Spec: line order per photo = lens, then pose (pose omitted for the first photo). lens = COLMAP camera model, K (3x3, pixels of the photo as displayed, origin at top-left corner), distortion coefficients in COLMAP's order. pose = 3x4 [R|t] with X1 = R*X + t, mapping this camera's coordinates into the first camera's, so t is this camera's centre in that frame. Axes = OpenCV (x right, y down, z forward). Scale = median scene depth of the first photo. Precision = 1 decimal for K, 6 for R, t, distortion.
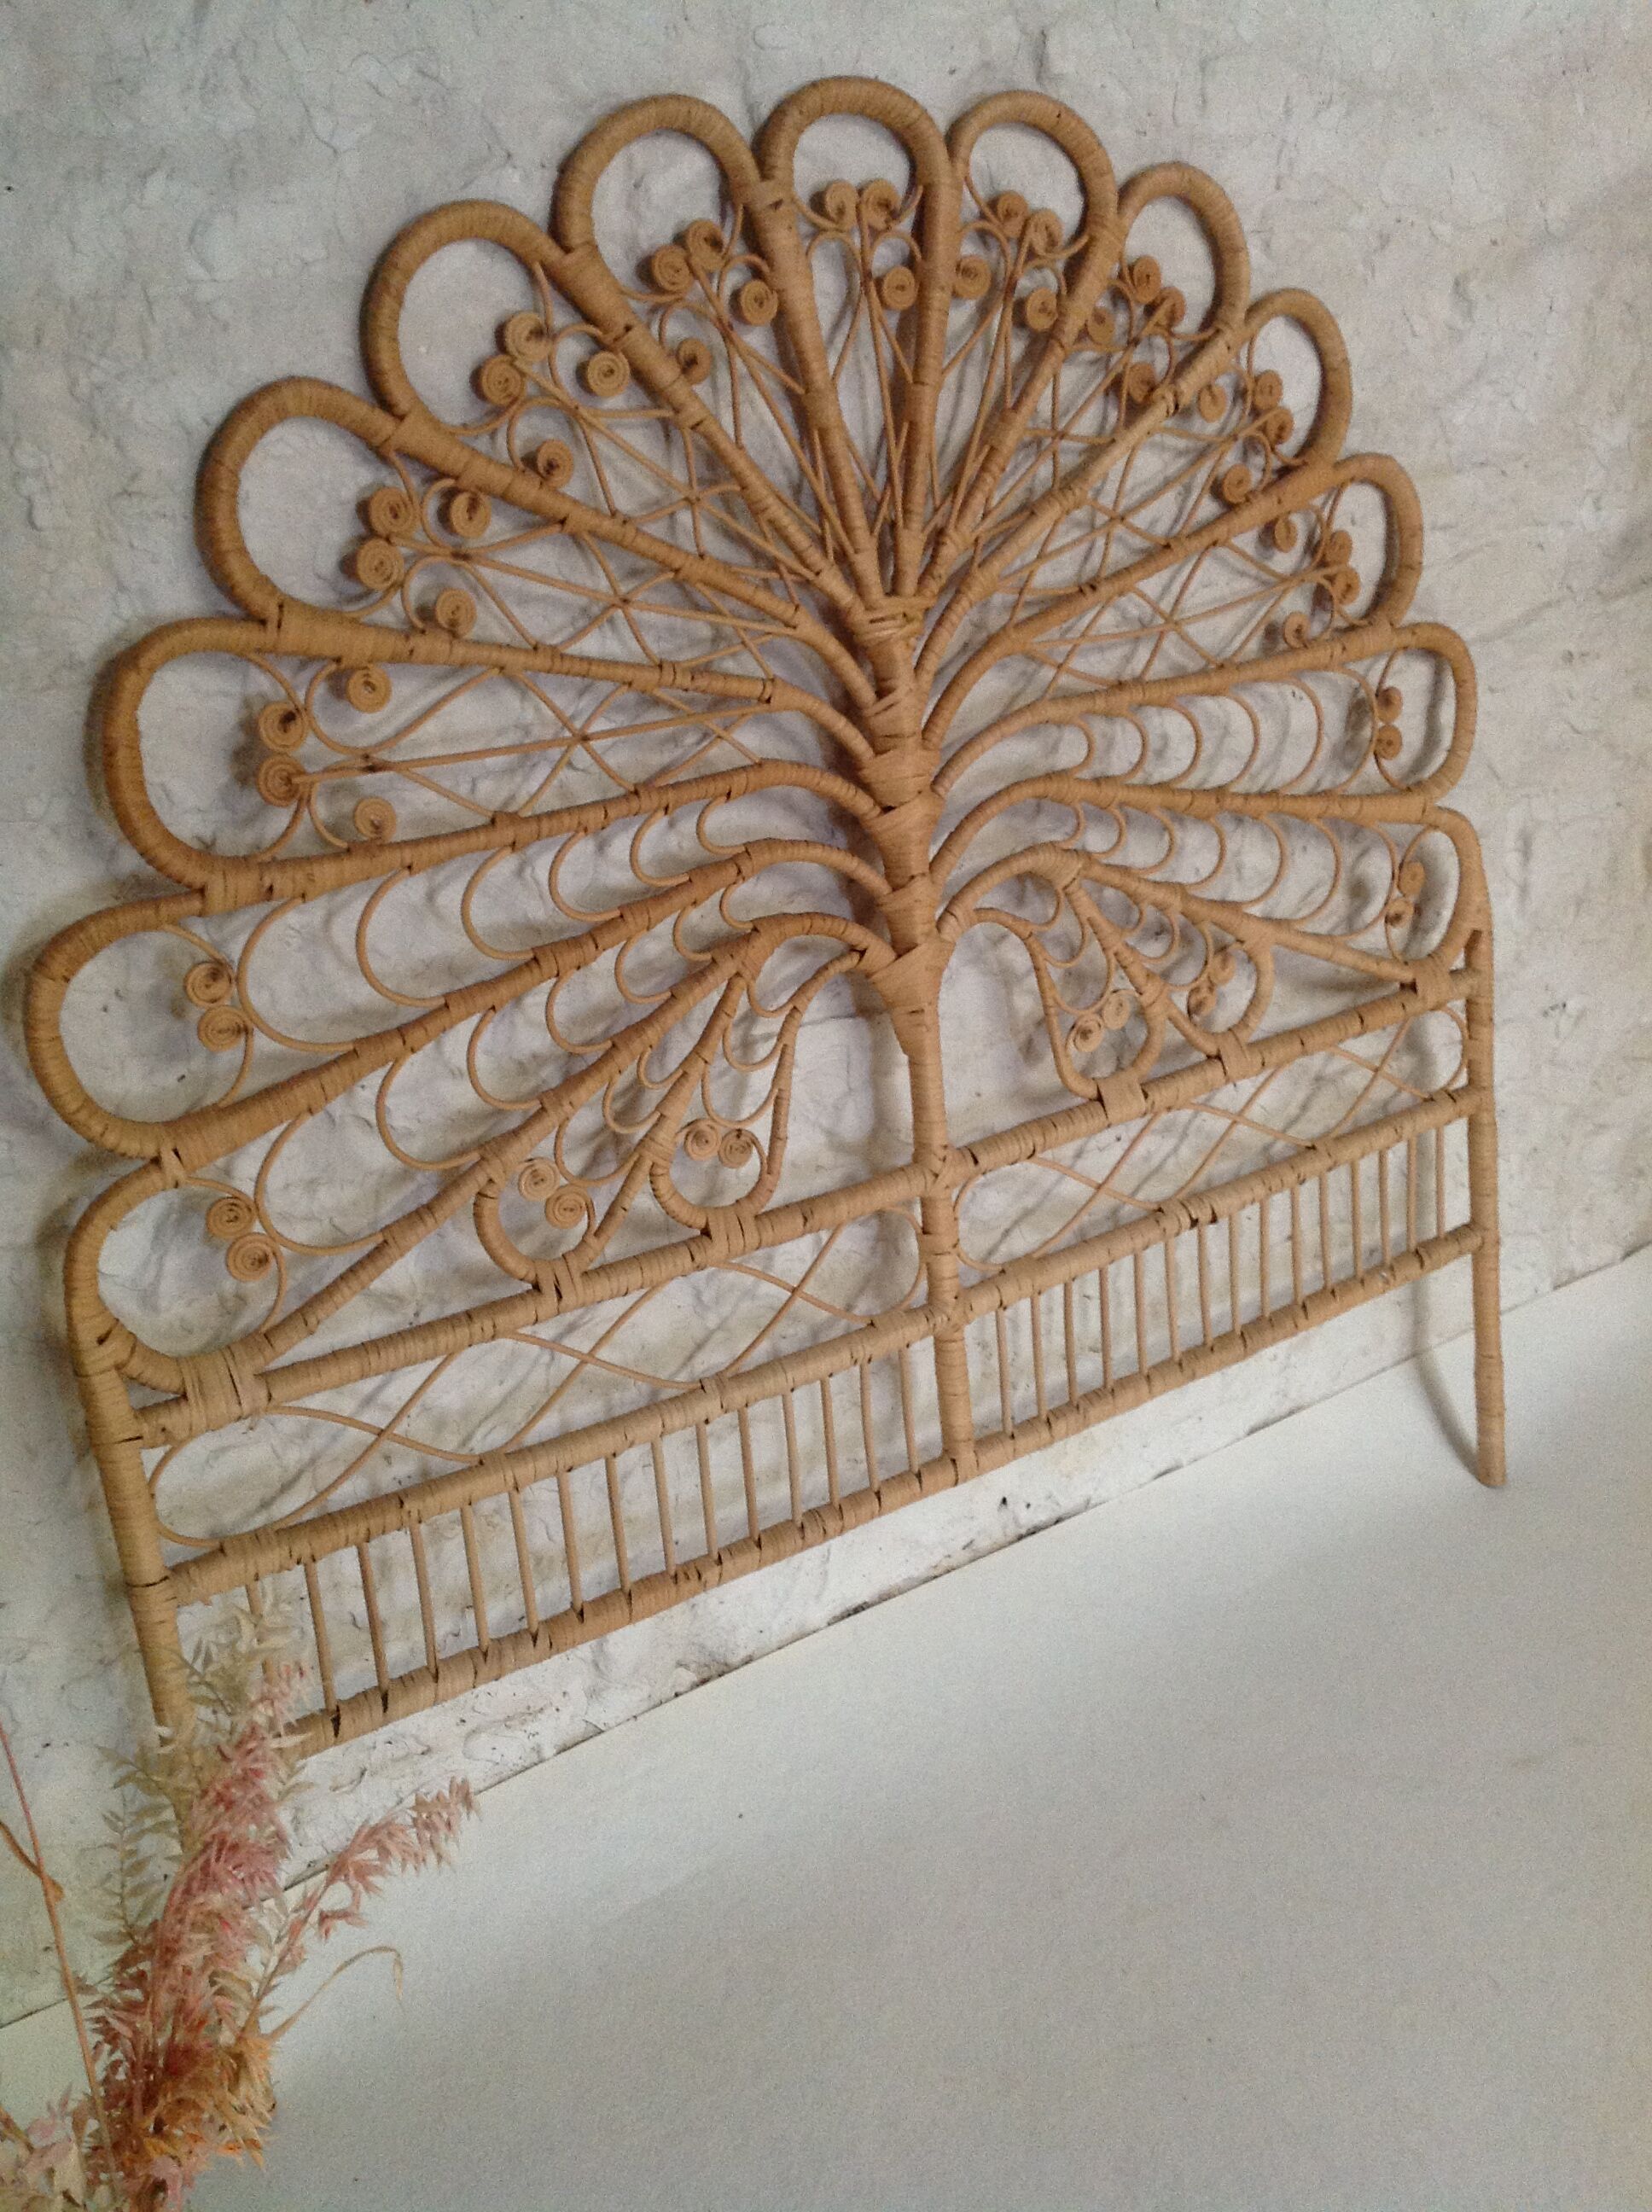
lens RADIAL K [[2069.1, 0, 817.4], [0, 2069.1, 1099.4], [0, 0, 1]] dist [0.142156, -0.278508]
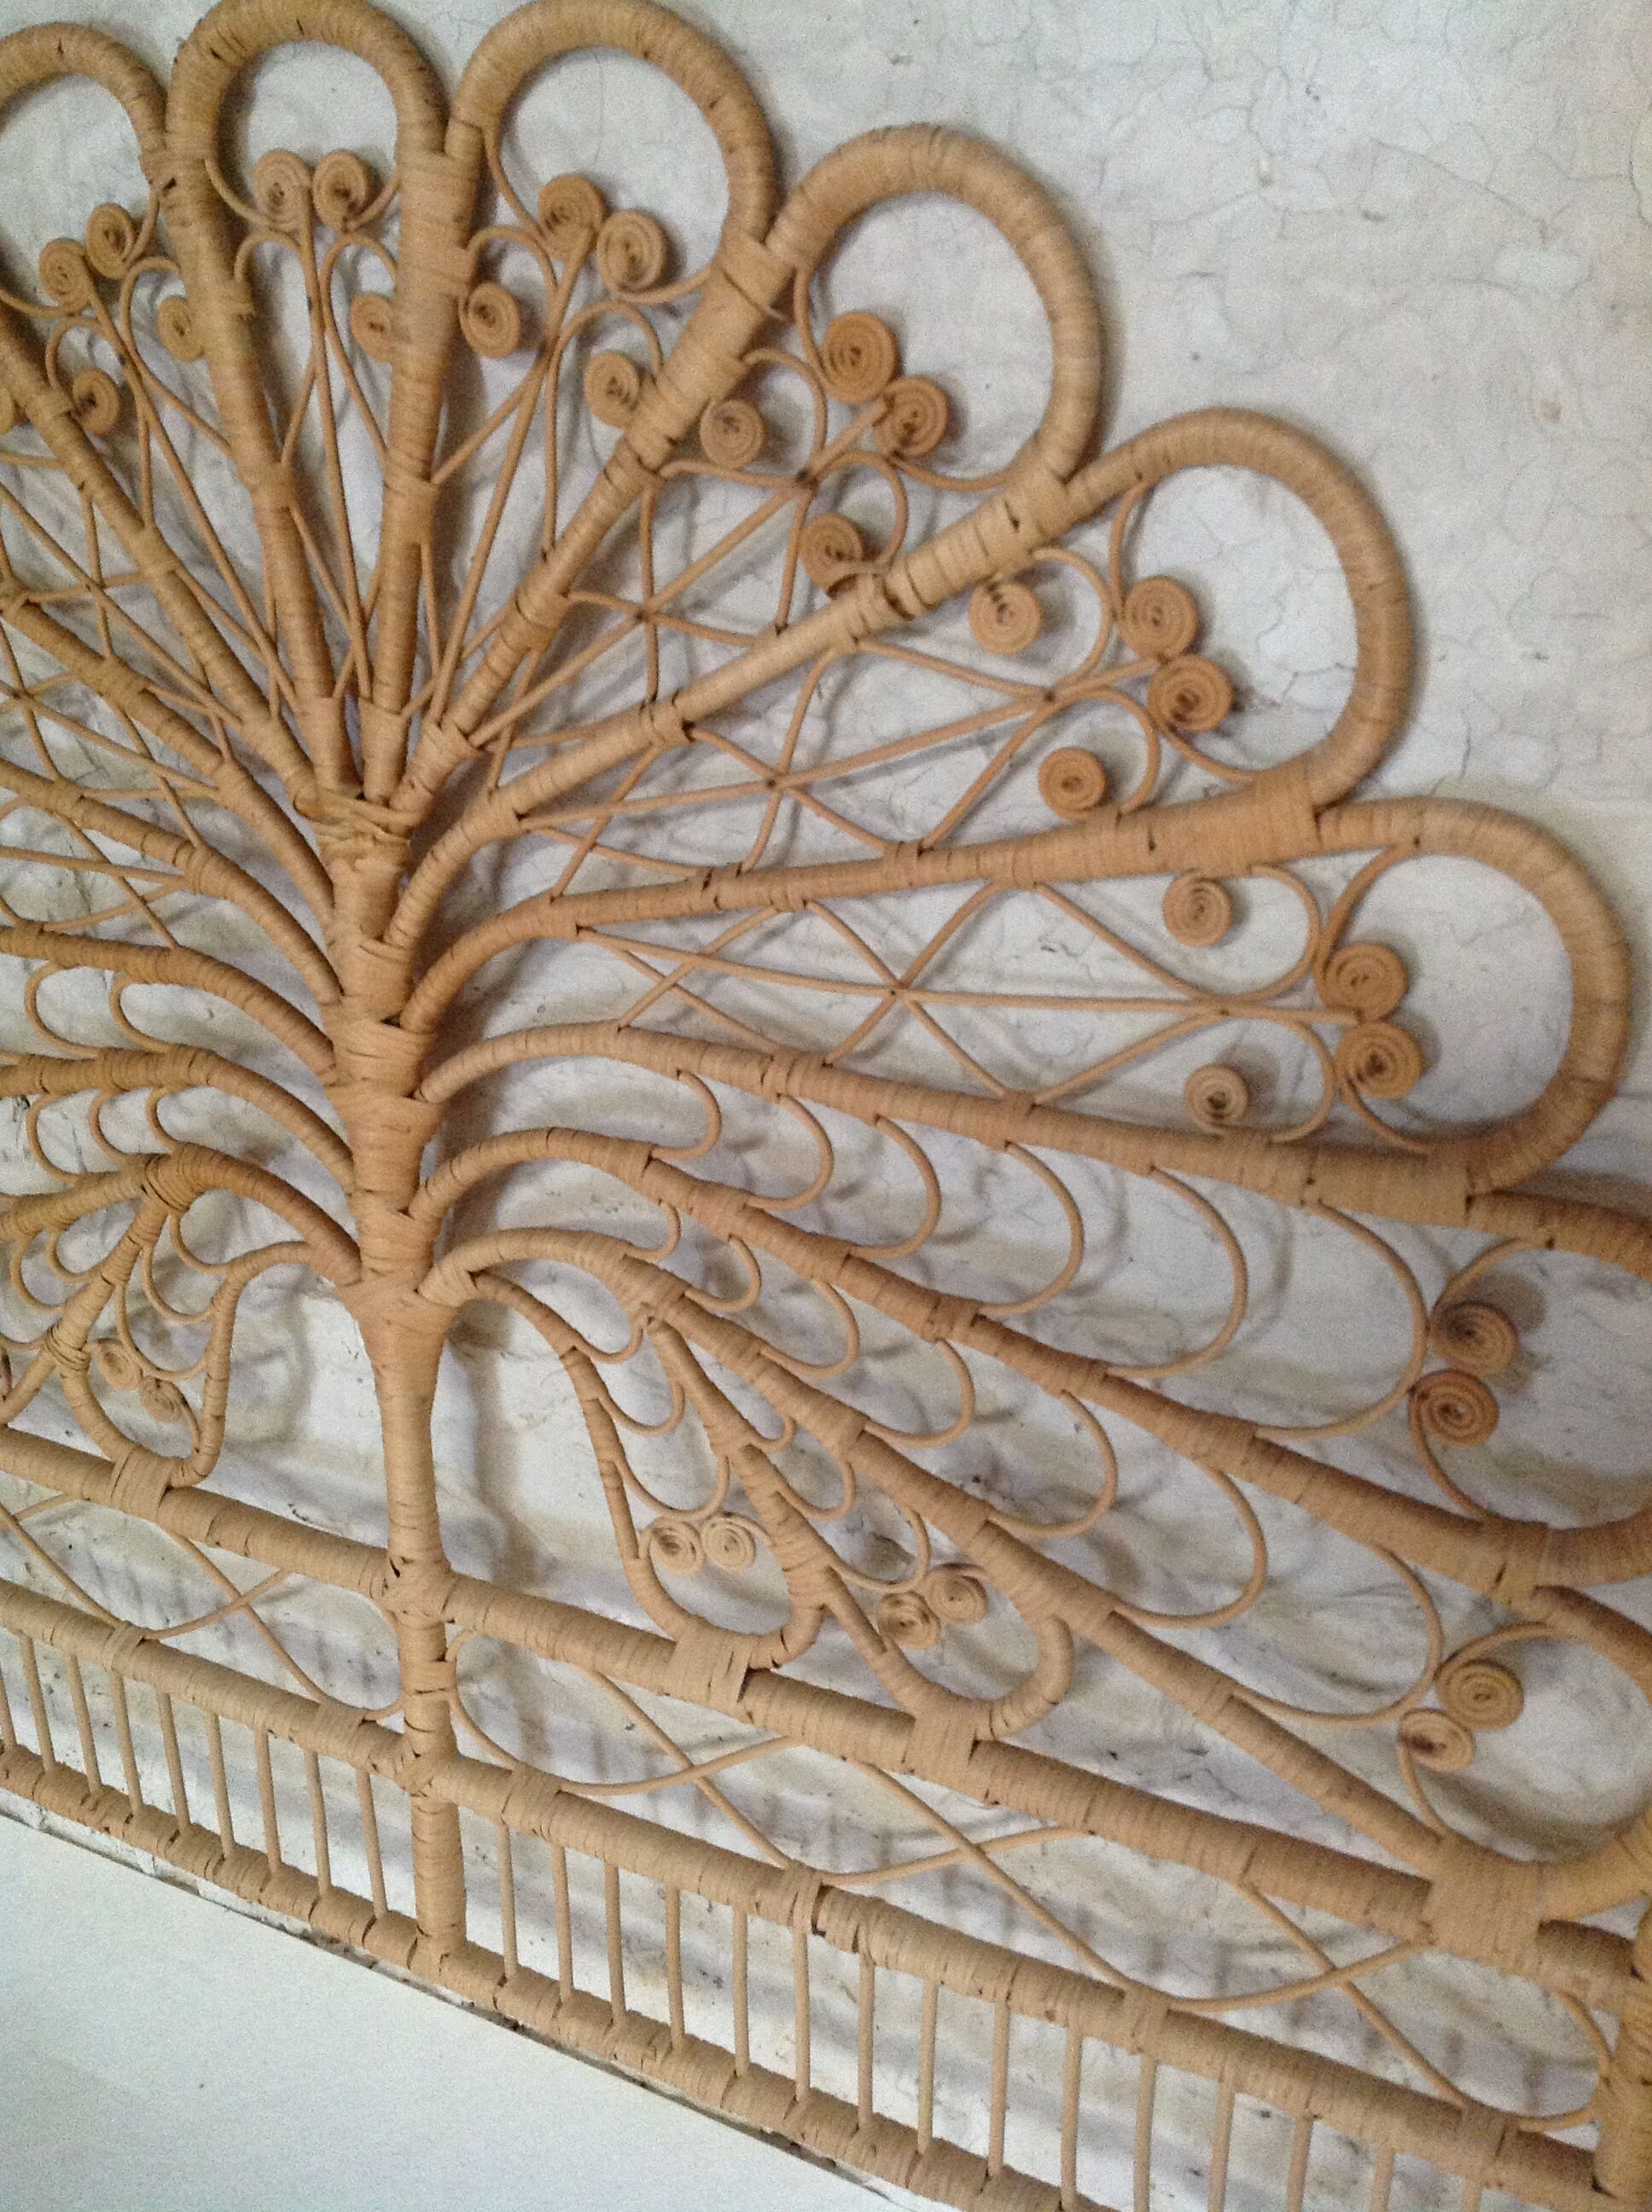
lens RADIAL K [[2075.4, 0, 809.8], [0, 2075.4, 1098.0], [0, 0, 1]] dist [0.147033, -0.304178]
pose [[0.473267, 0.412882, -0.778169, 0.654985], [-0.321764, 0.903346, 0.283609, -0.386305], [0.820053, 0.116164, 0.560374, 0.759255]]
